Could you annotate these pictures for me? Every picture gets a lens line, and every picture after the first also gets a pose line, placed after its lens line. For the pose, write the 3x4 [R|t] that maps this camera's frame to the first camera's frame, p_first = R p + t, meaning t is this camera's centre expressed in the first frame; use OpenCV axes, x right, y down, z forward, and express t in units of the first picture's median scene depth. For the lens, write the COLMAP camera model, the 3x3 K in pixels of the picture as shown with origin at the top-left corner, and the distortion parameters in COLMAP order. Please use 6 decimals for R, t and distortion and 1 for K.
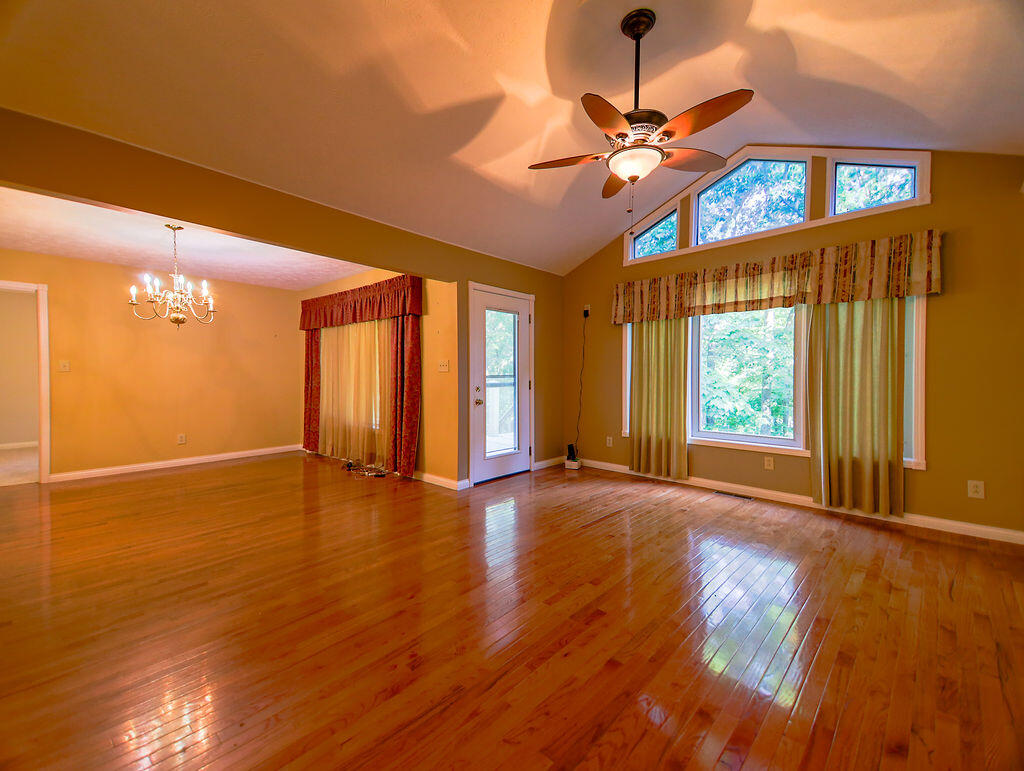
lens RADIAL K [[432.7, 0, 511.8], [0, 432.7, 378.1], [0, 0, 1]] dist [0.080764, -0.001978]
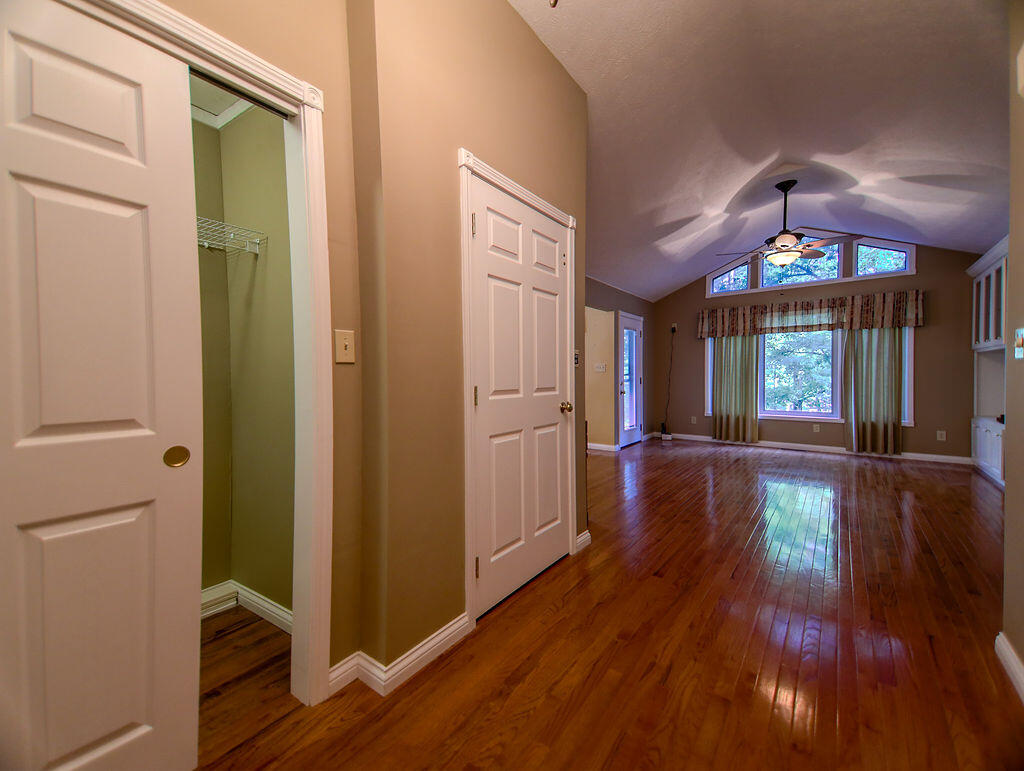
lens RADIAL K [[432.7, 0, 513.9], [0, 432.7, 378.7], [0, 0, 1]] dist [0.080764, -0.001978]
pose [[0.992781, -0.006418, 0.119770, -0.668743], [0.005925, 0.999972, 0.004473, 0.000621], [-0.119796, -0.003731, 0.992792, -0.445641]]
